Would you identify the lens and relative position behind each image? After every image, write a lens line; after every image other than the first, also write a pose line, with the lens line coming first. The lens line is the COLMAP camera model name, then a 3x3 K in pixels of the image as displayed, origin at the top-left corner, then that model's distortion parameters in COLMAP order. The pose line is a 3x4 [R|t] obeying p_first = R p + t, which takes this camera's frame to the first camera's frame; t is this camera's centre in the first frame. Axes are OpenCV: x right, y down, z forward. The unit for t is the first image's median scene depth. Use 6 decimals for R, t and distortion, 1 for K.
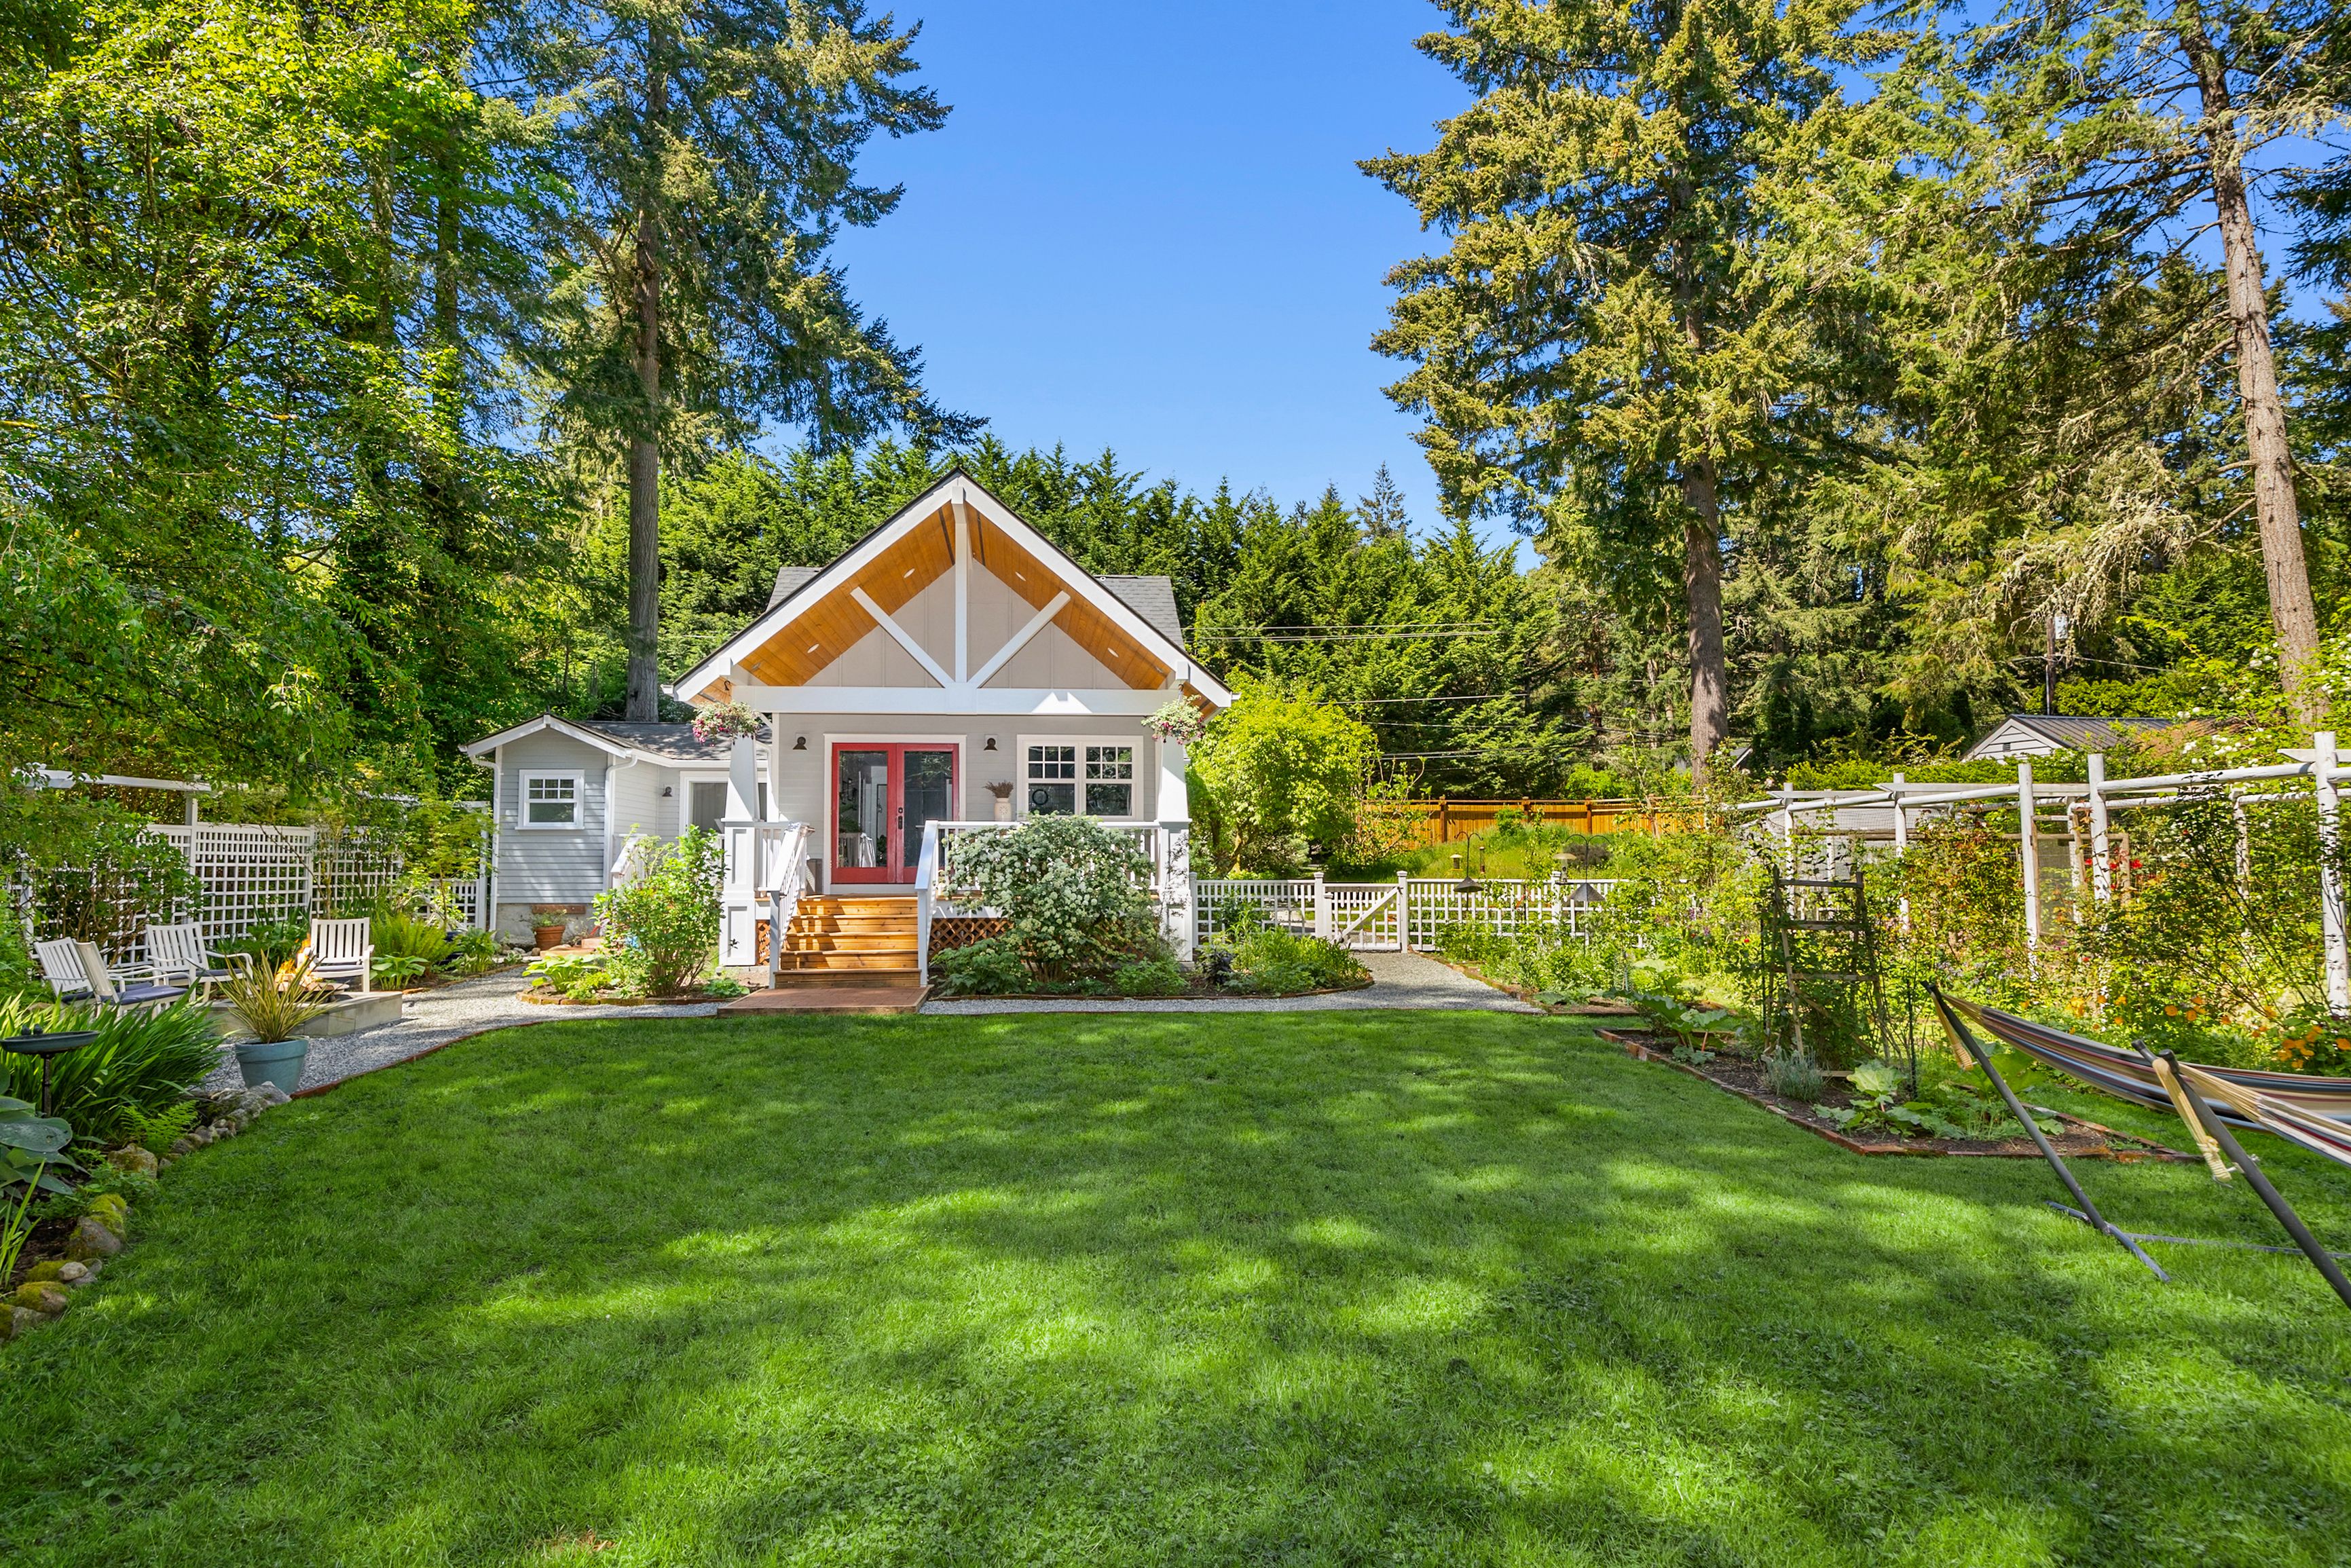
lens RADIAL K [[1259.7, 0, 1143.6], [0, 1259.7, 784.0], [0, 0, 1]] dist [0.001875, 0.000566]
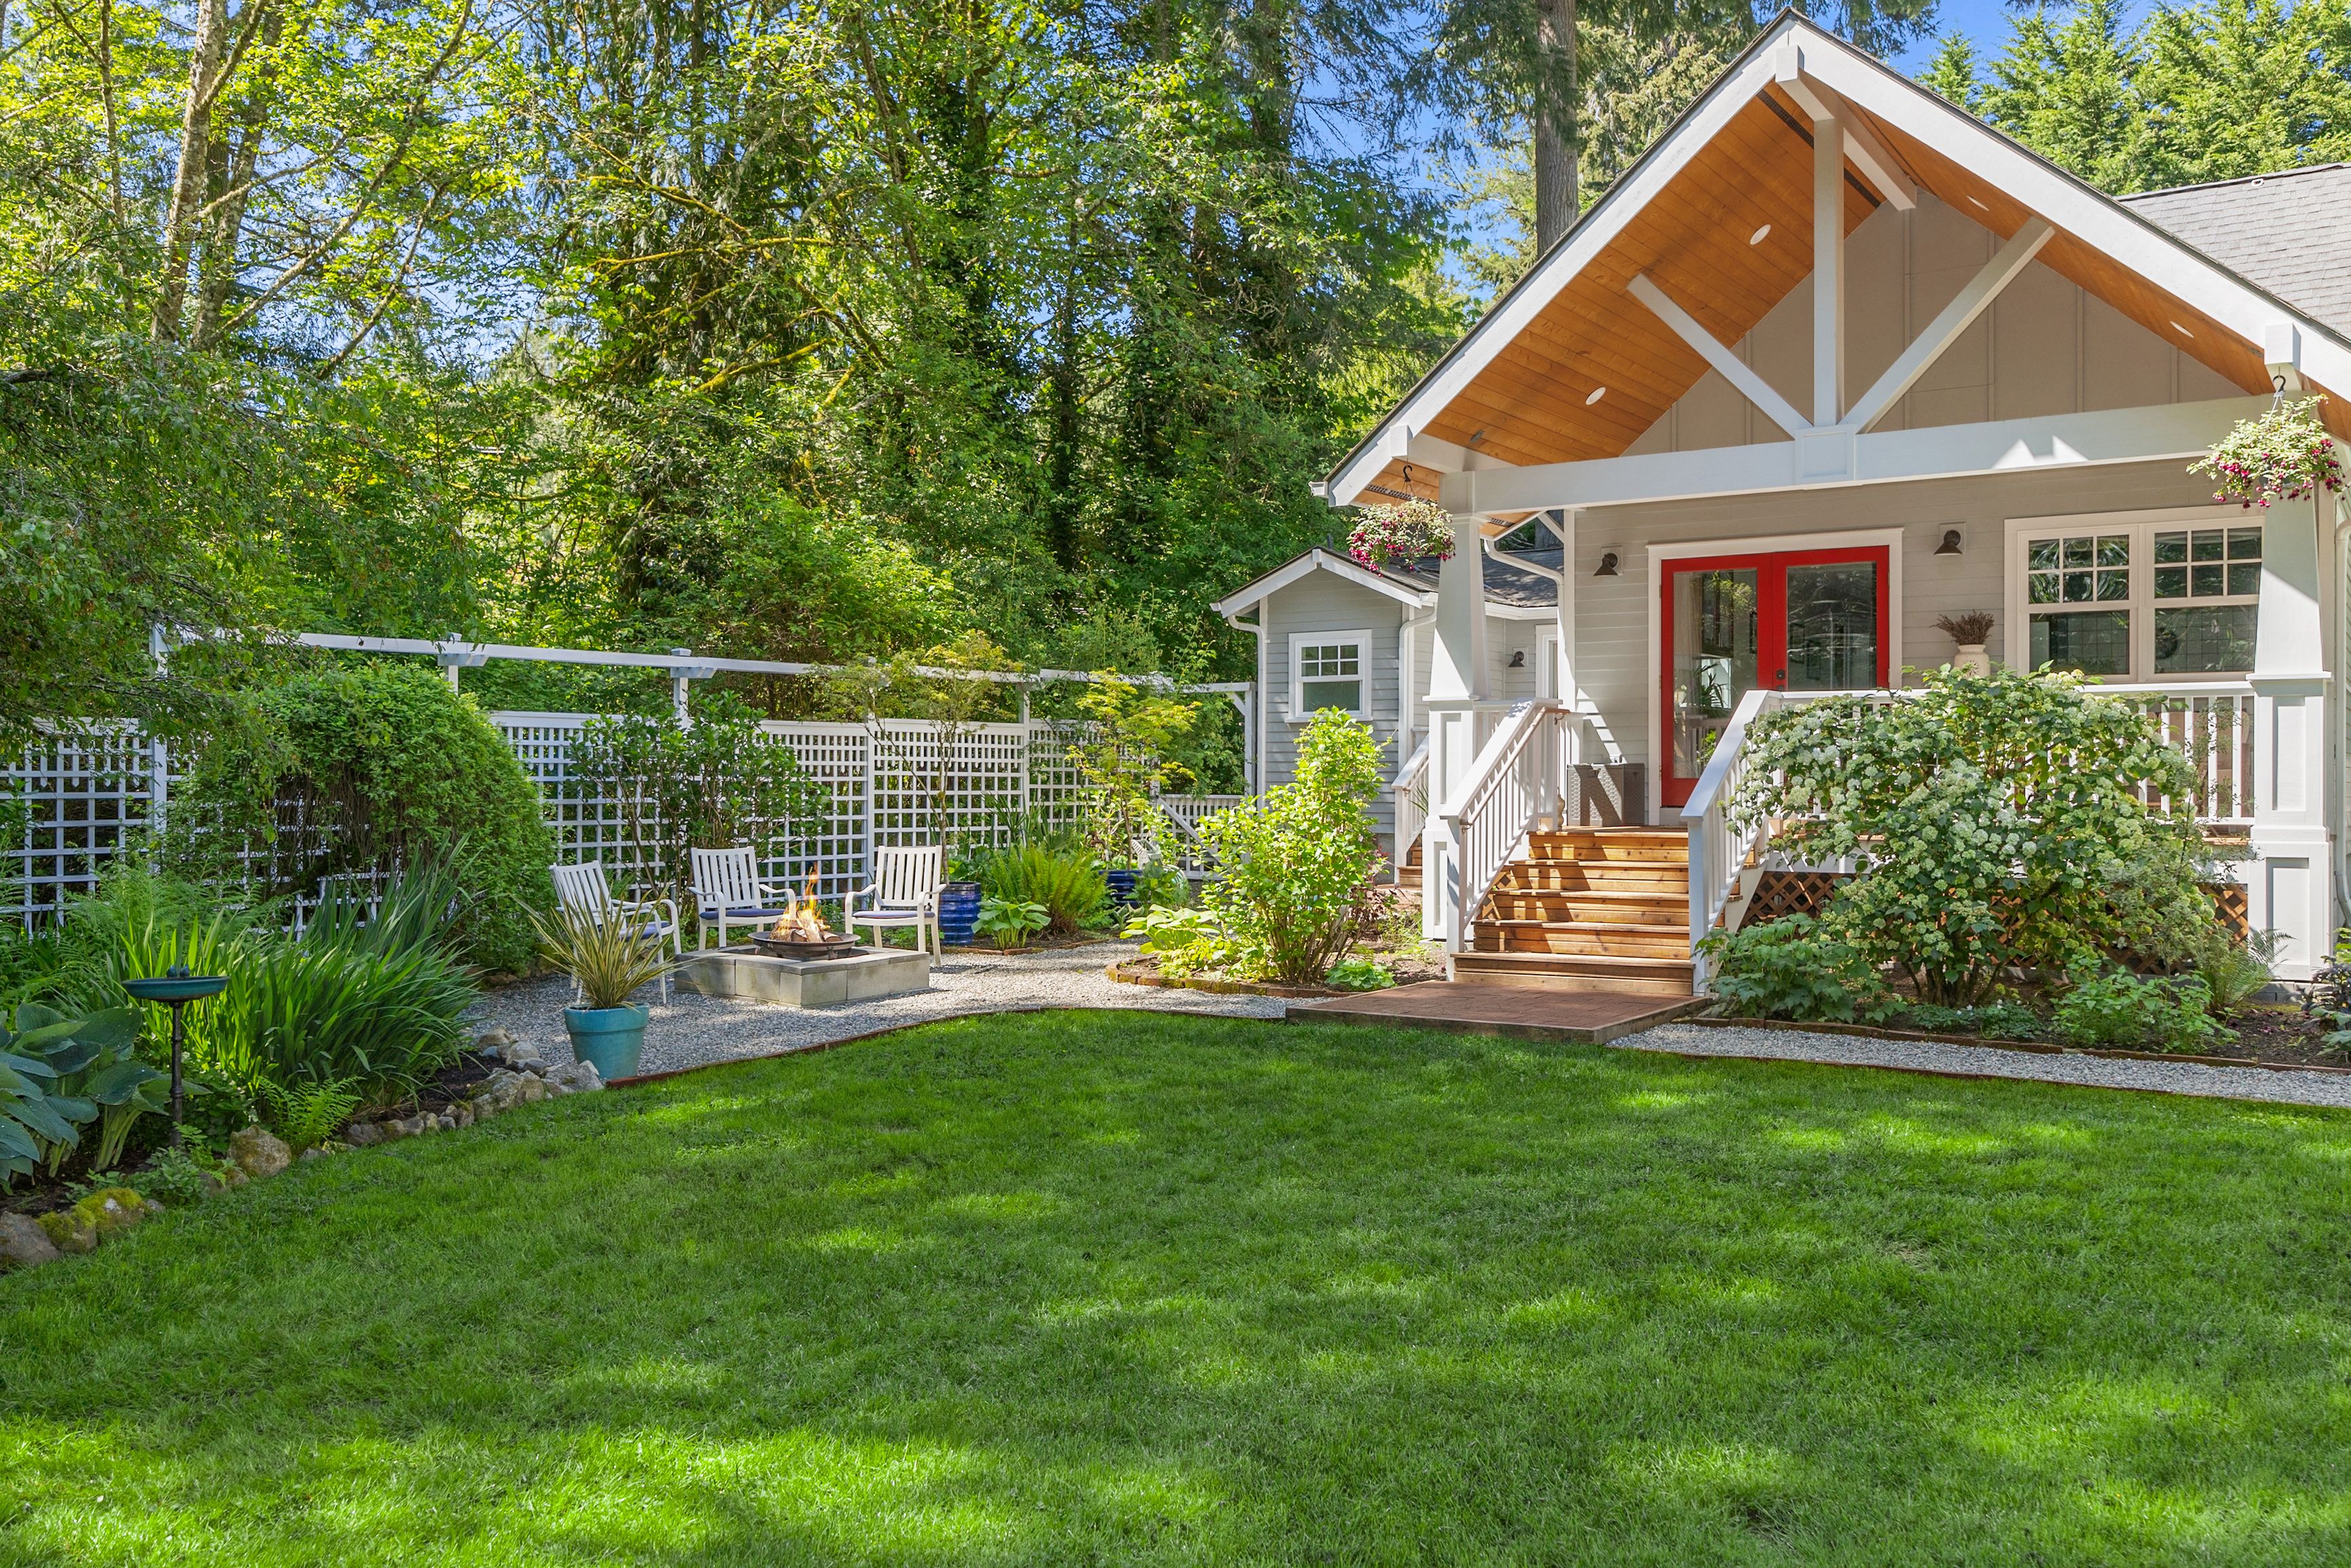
lens RADIAL K [[1994.1, 0, 1174.1], [0, 1994.1, 779.0], [0, 0, 1]] dist [0.007537, -0.017986]
pose [[0.777120, 0.001689, -0.629350, 0.126055], [0.037863, 0.998060, 0.049433, 0.011082], [0.628212, -0.062244, 0.775548, 0.132560]]
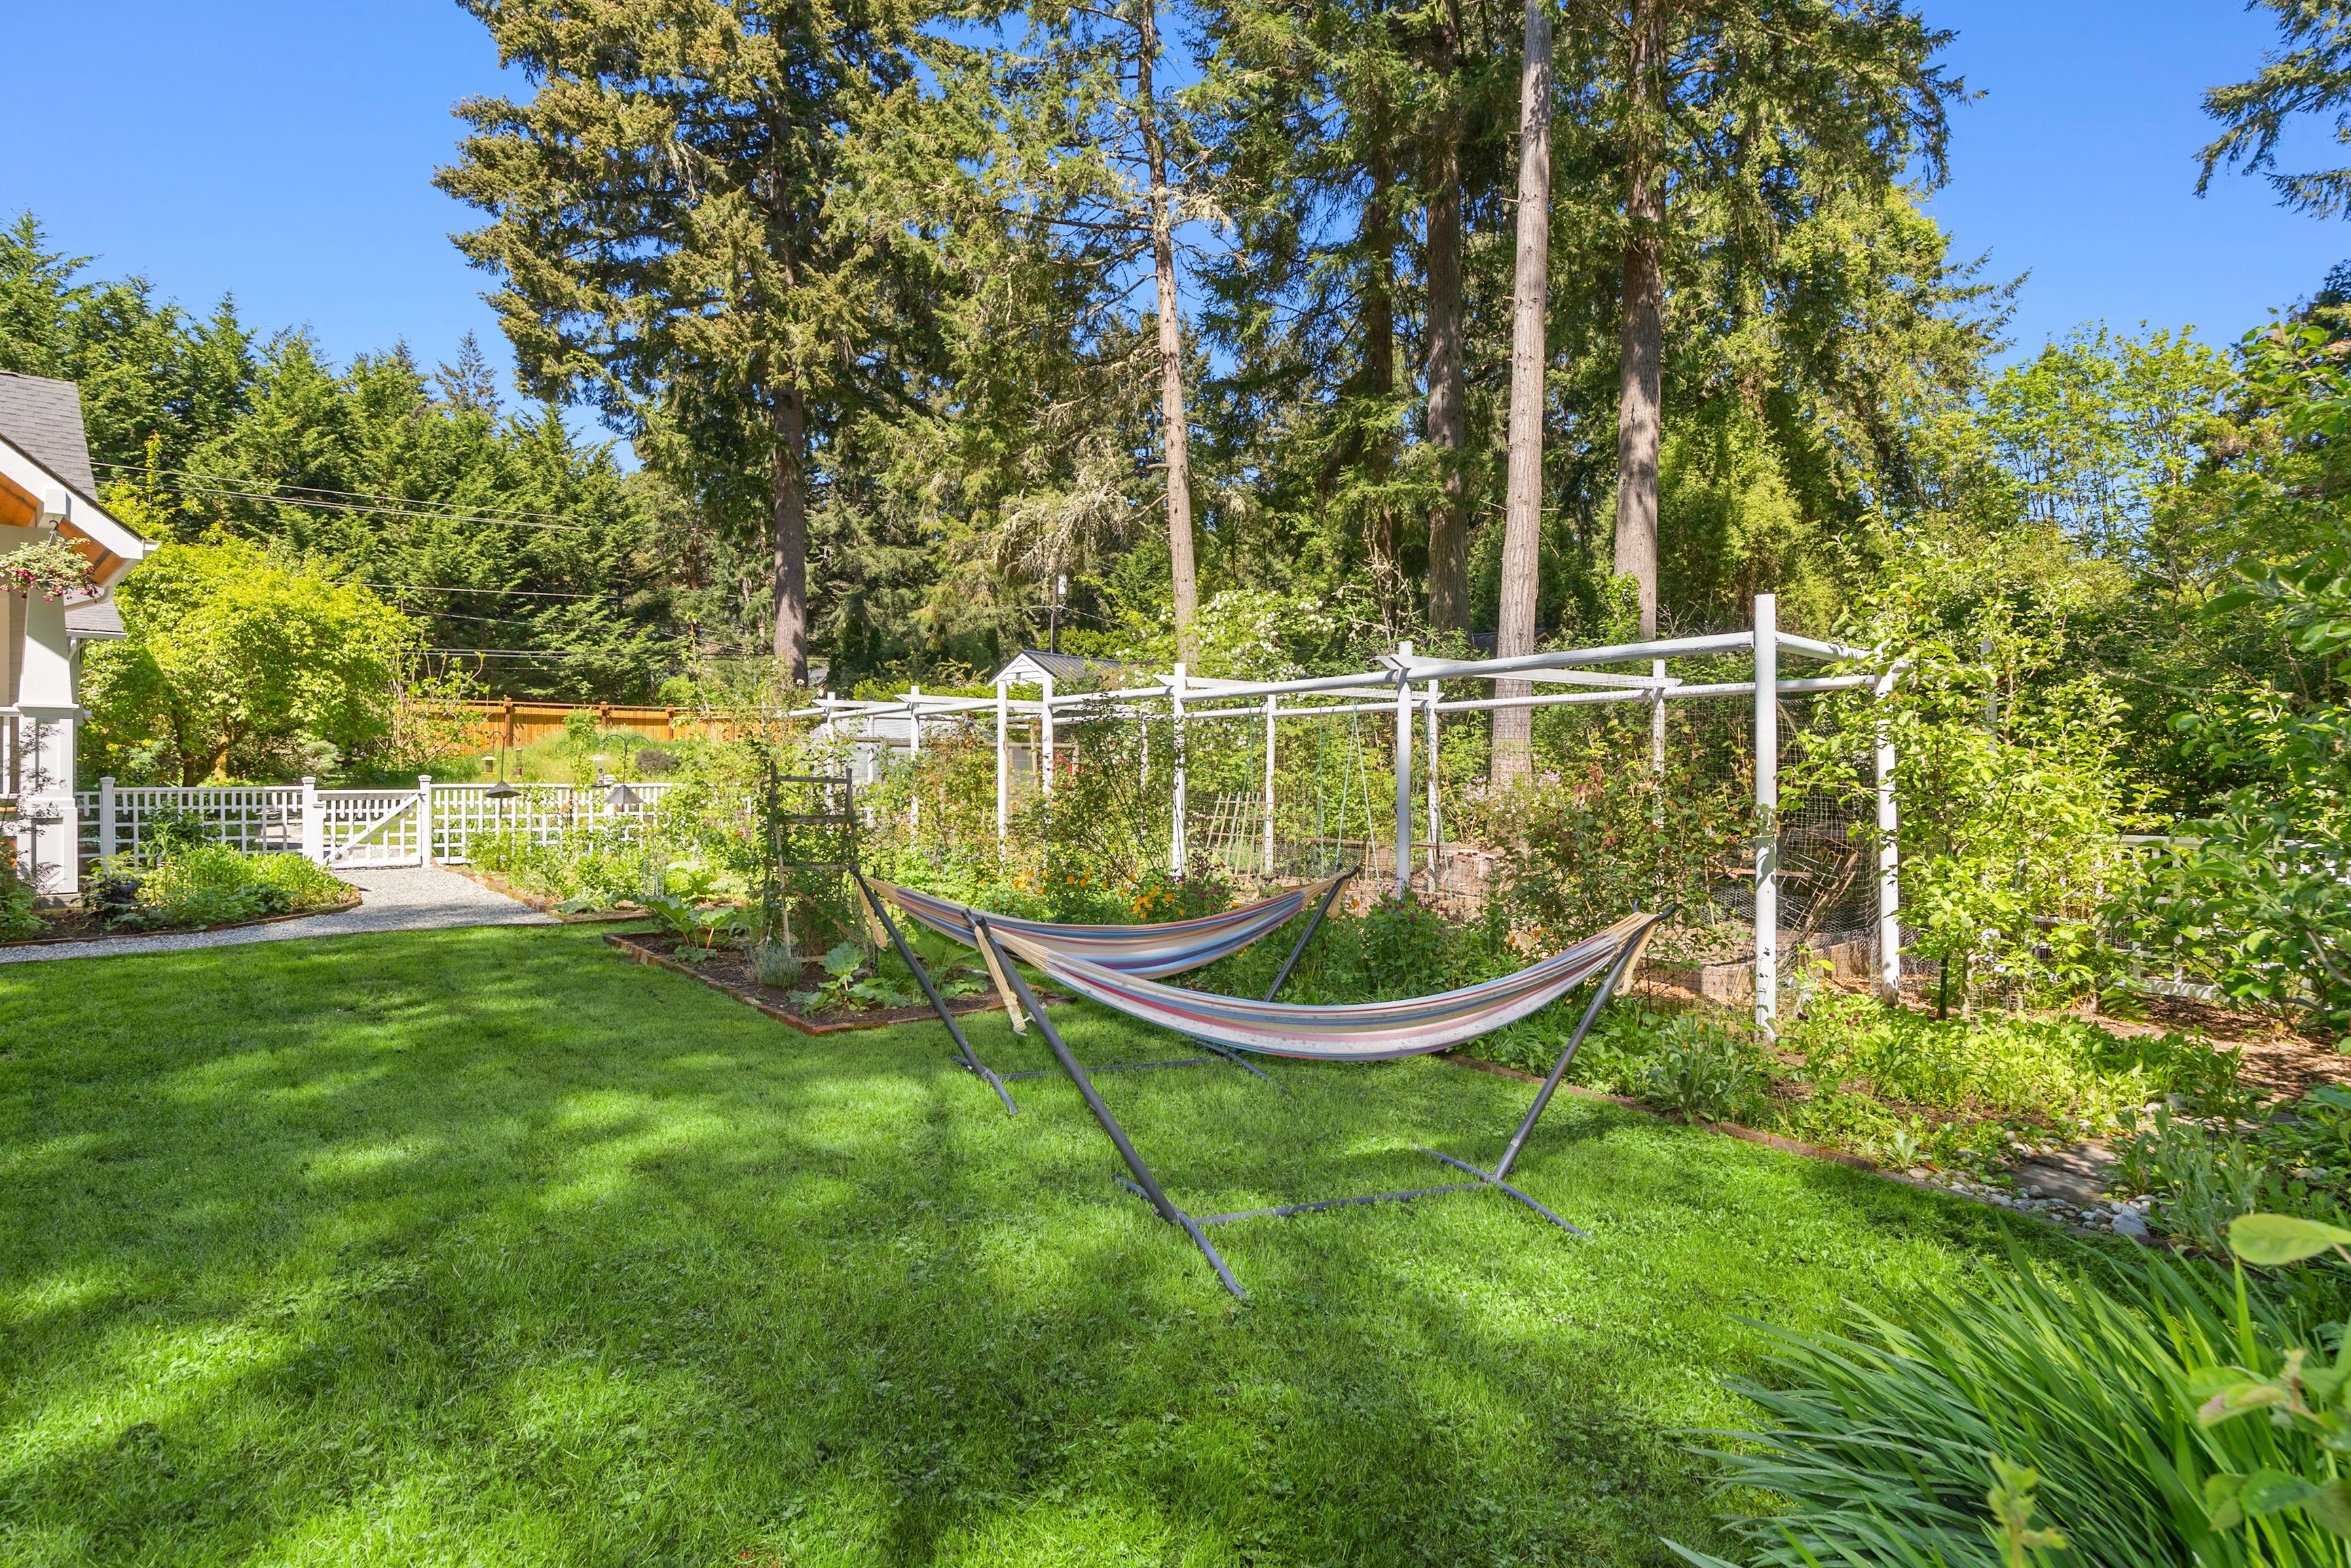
lens RADIAL K [[1216.9, 0, 1167.4], [0, 1216.9, 776.3], [0, 0, 1]] dist [-0.001970, 0.003504]
pose [[0.753410, -0.002305, 0.657547, 0.037468], [-0.041352, 0.997848, 0.050879, 0.004905], [-0.656250, -0.065524, 0.751693, 0.018830]]
